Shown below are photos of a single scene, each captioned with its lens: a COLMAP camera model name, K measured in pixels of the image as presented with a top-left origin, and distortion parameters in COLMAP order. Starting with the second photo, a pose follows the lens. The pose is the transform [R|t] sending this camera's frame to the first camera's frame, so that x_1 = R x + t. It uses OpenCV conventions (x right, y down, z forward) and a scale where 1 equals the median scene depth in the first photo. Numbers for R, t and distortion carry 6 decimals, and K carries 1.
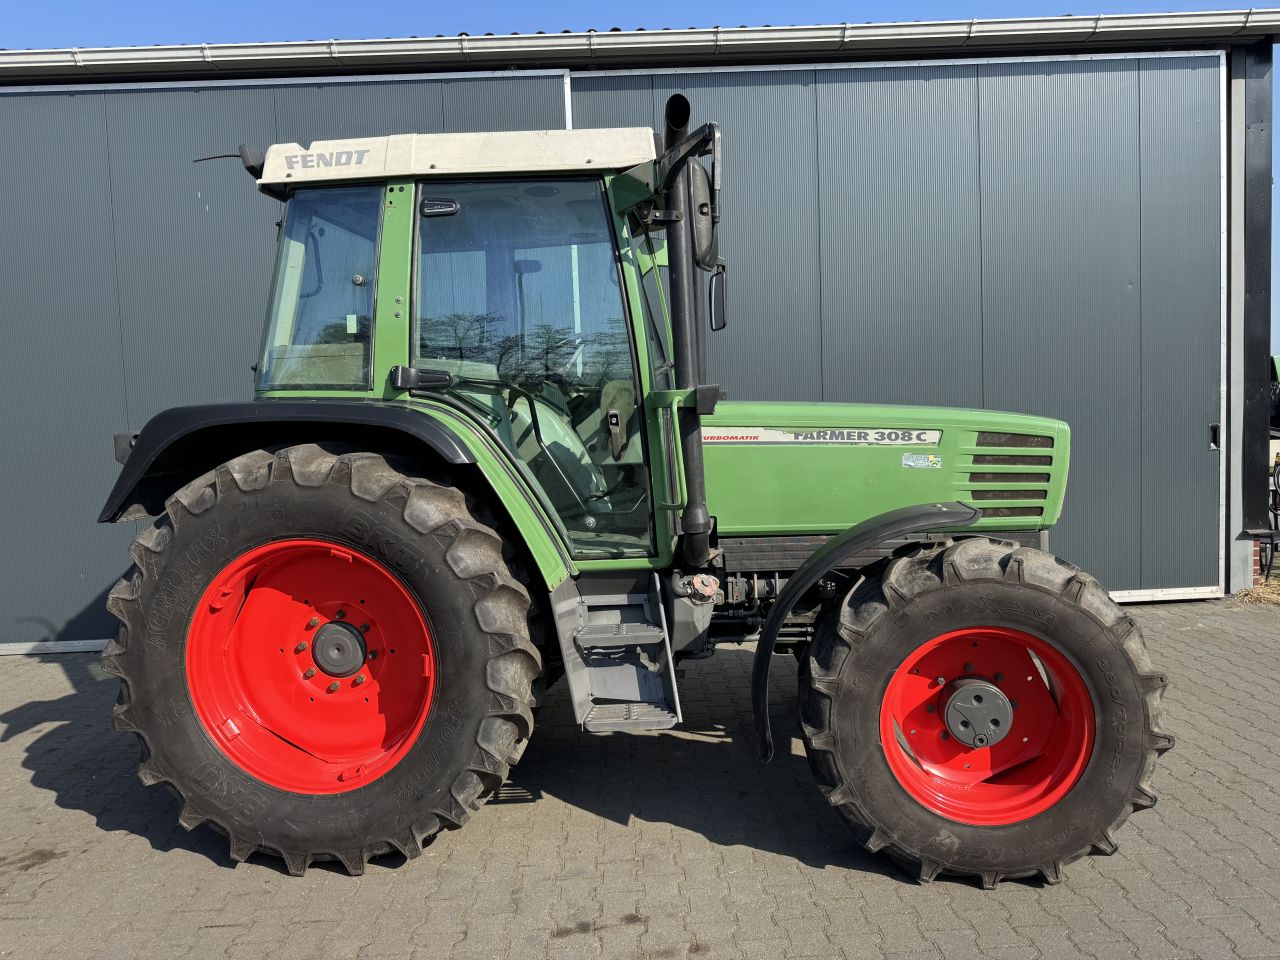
lens RADIAL K [[849.2, 0, 640.0], [0, 849.2, 480.0], [0, 0, 1]] dist [0.099880, -0.146321]
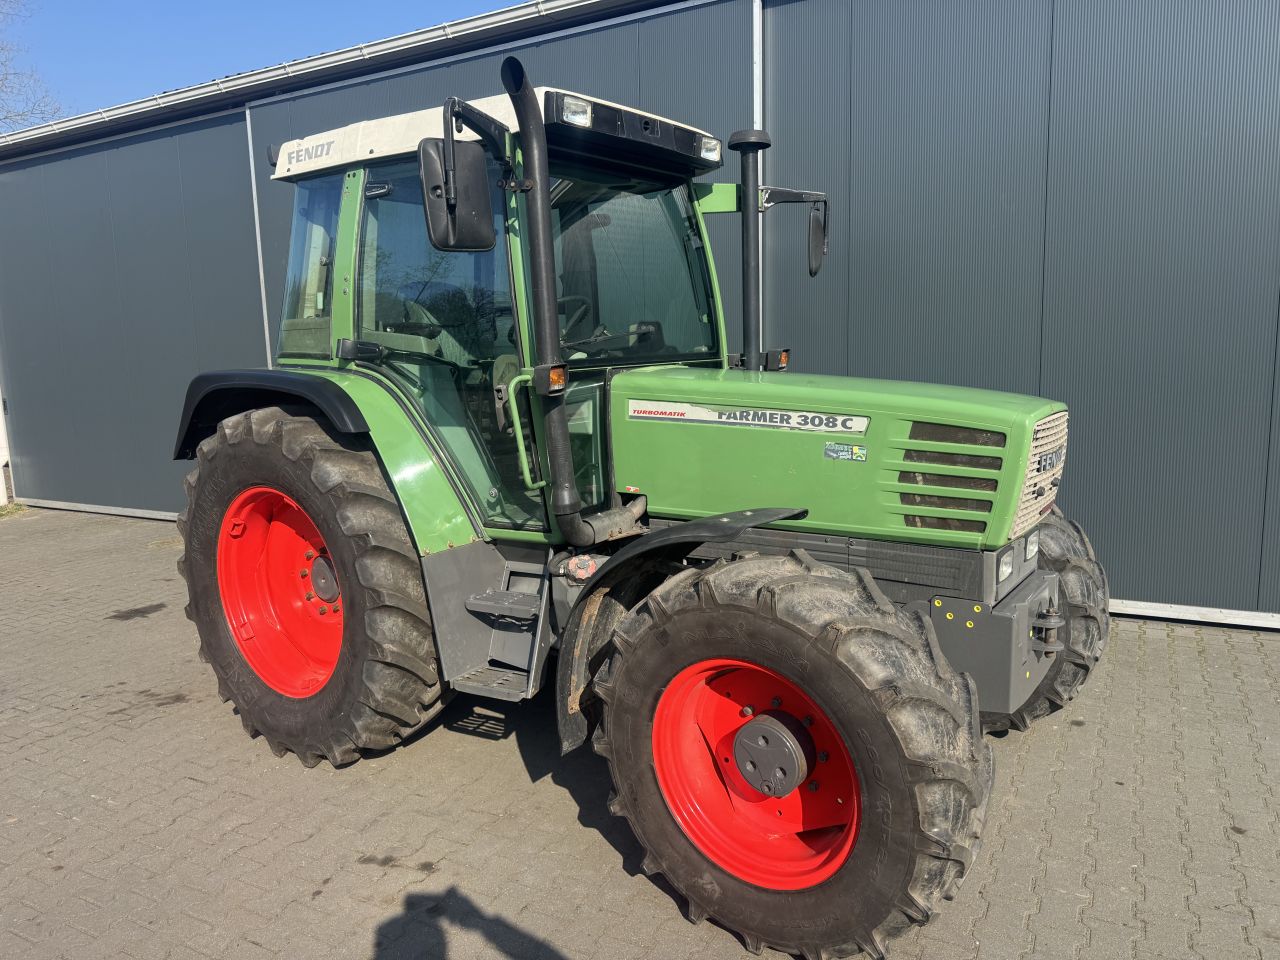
lens RADIAL K [[849.2, 0, 640.0], [0, 849.2, 480.0], [0, 0, 1]] dist [0.099880, -0.146321]
pose [[0.882351, 0.082142, -0.463368, 0.600994], [-0.039931, 0.994166, 0.100200, -0.079006], [0.468895, -0.069909, 0.880483, 0.184122]]
